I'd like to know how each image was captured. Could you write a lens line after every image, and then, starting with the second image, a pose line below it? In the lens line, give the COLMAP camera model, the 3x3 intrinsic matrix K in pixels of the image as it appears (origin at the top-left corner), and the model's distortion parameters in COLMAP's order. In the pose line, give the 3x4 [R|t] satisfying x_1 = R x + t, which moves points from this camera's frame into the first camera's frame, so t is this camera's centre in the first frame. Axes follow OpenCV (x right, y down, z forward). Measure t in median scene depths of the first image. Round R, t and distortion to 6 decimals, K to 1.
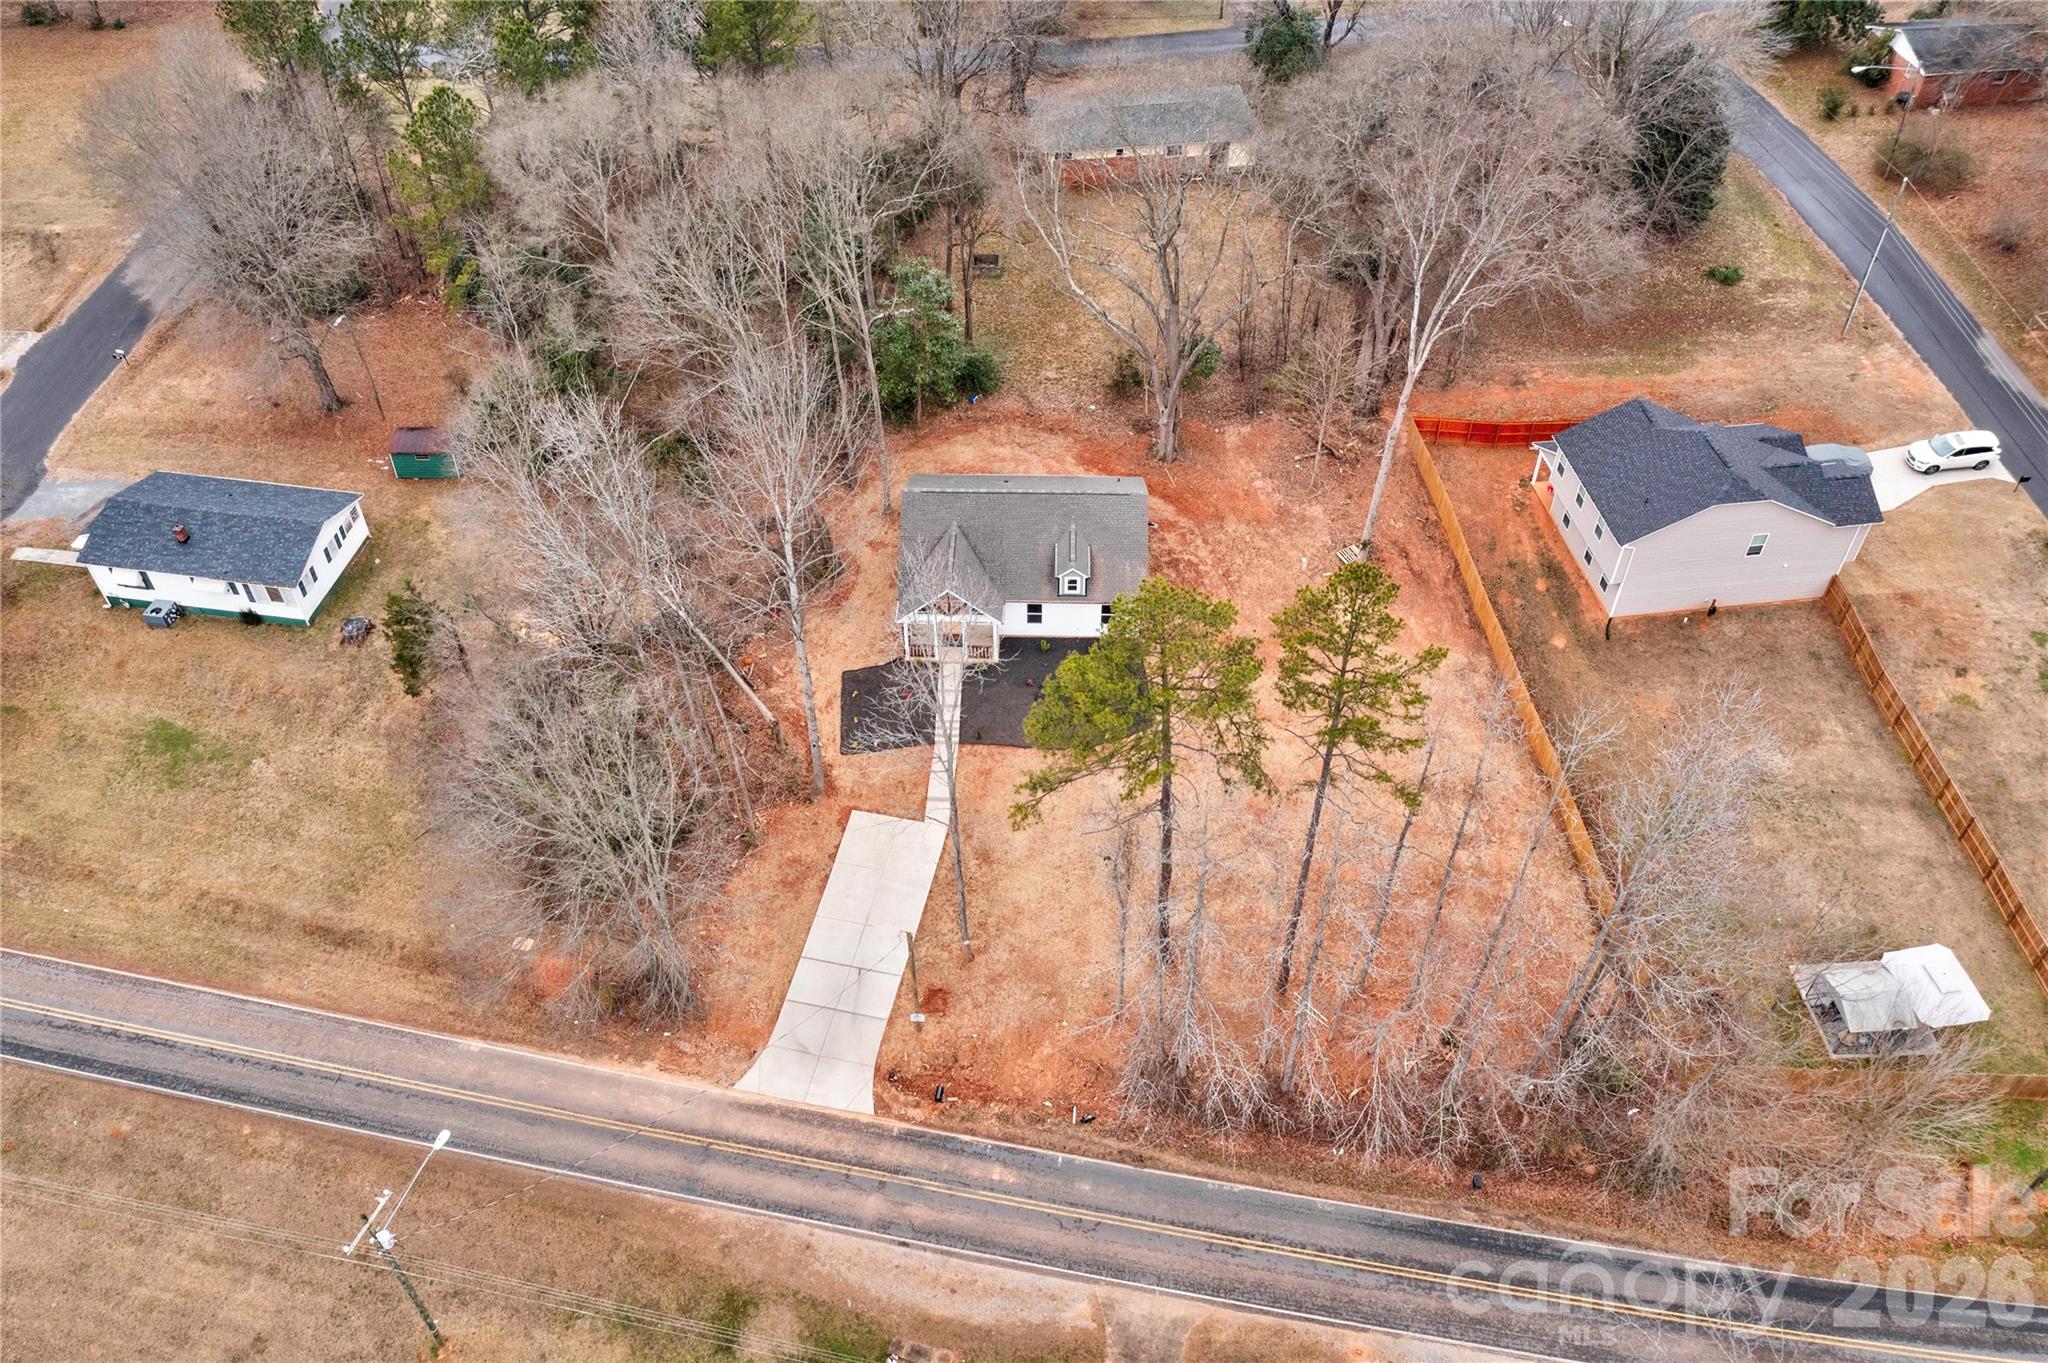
lens RADIAL K [[1600.5, 0, 1024.0], [0, 1600.5, 681.5], [0, 0, 1]] dist [-0.006110, 0.012268]
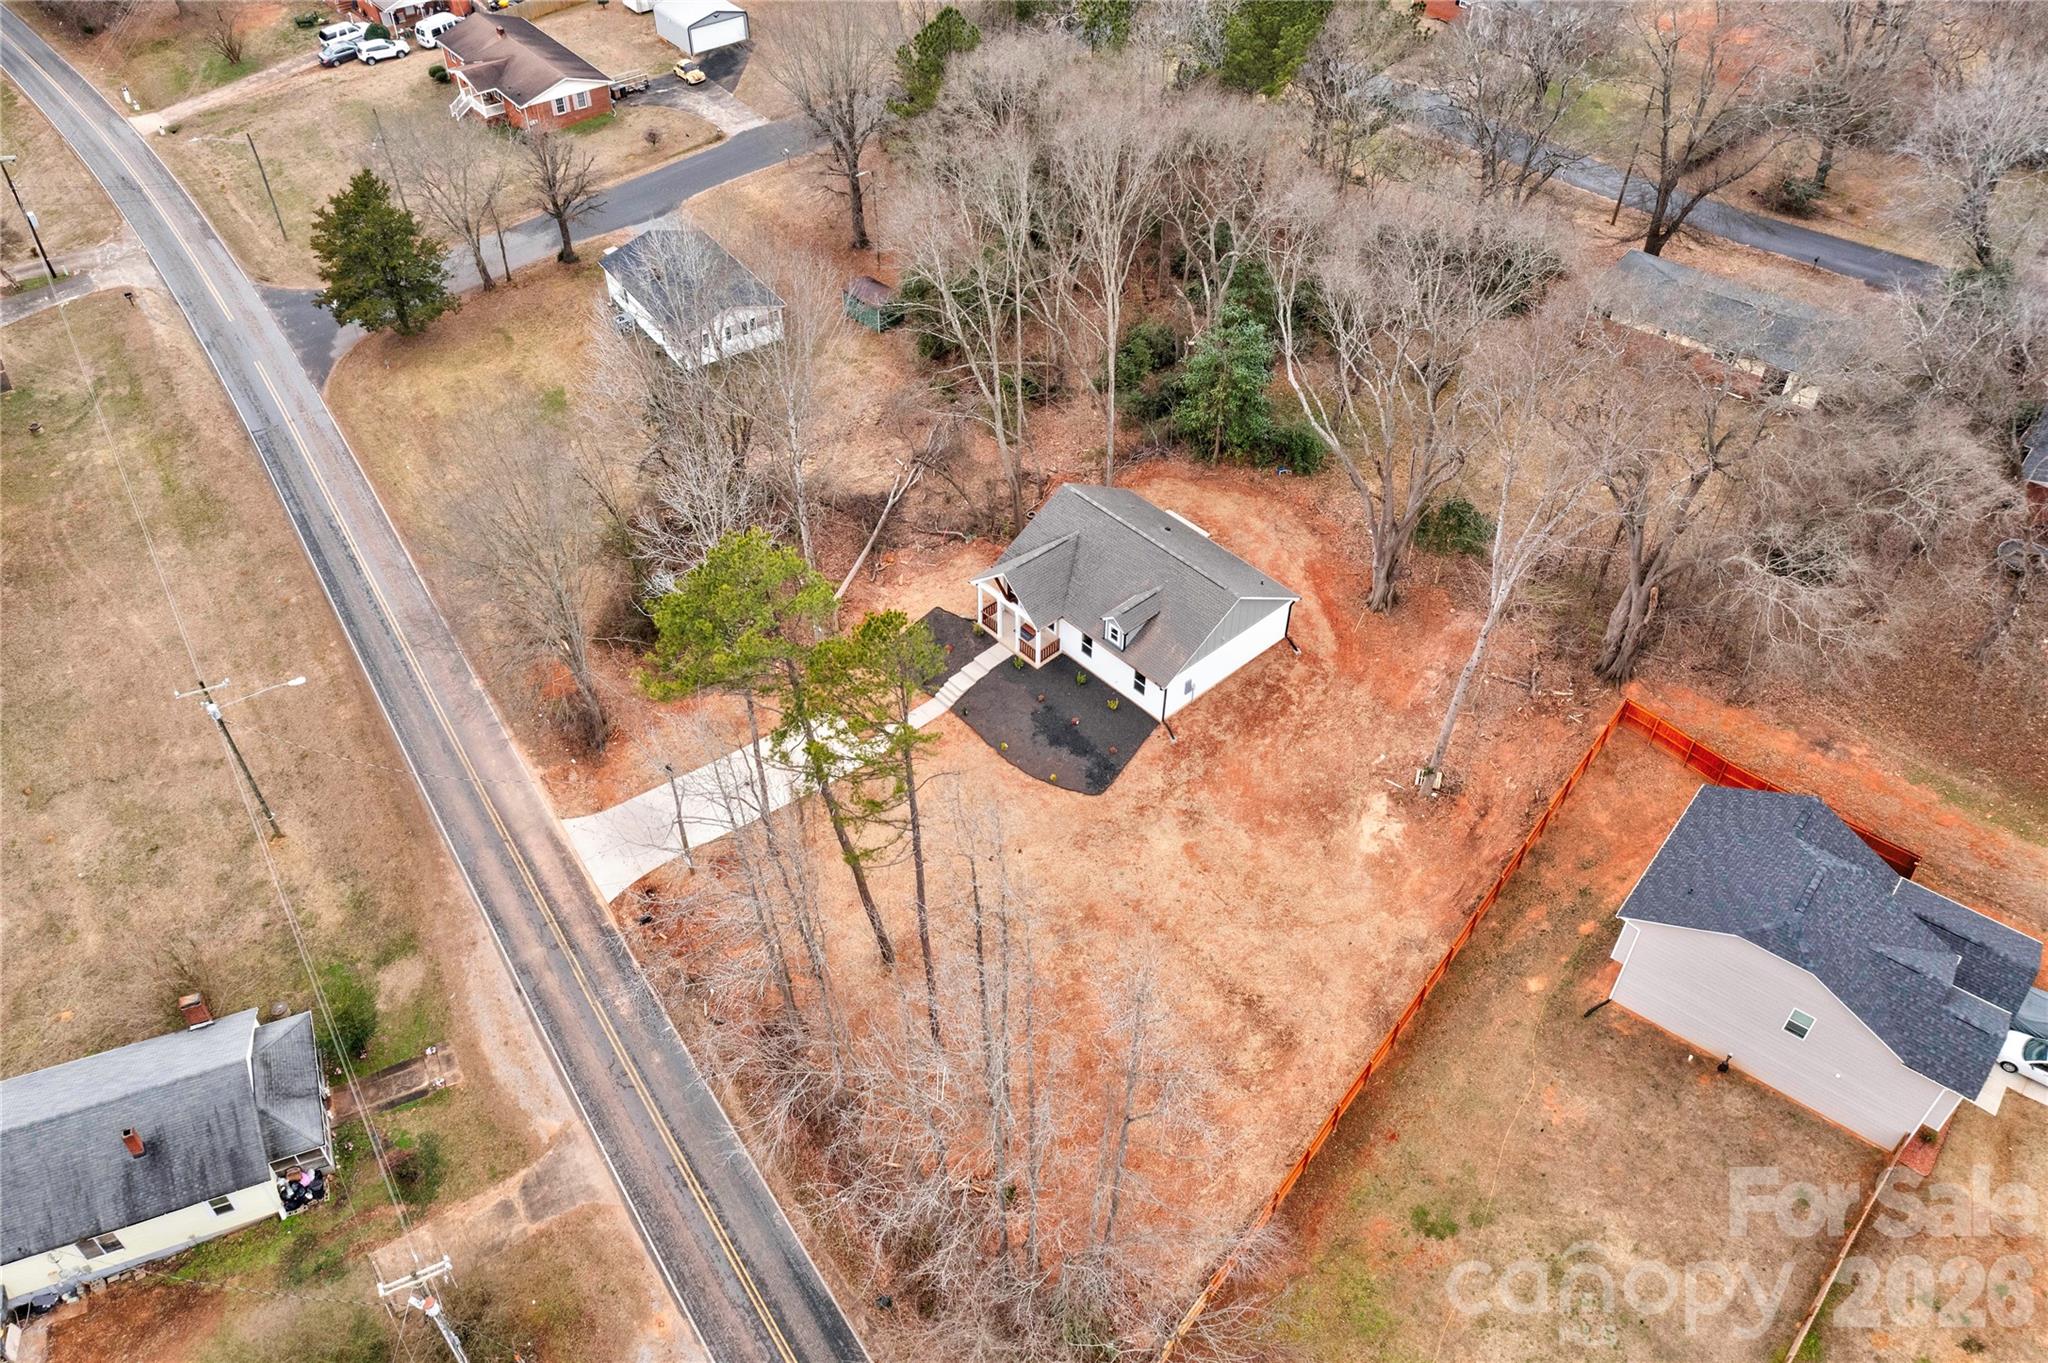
lens RADIAL K [[1600.5, 0, 1024.0], [0, 1600.5, 681.5], [0, 0, 1]] dist [-0.006110, 0.012268]
pose [[0.696325, 0.496822, -0.517976, 0.621345], [-0.514405, 0.848745, 0.122558, -0.153368], [0.500519, 0.181109, 0.846570, 0.160572]]
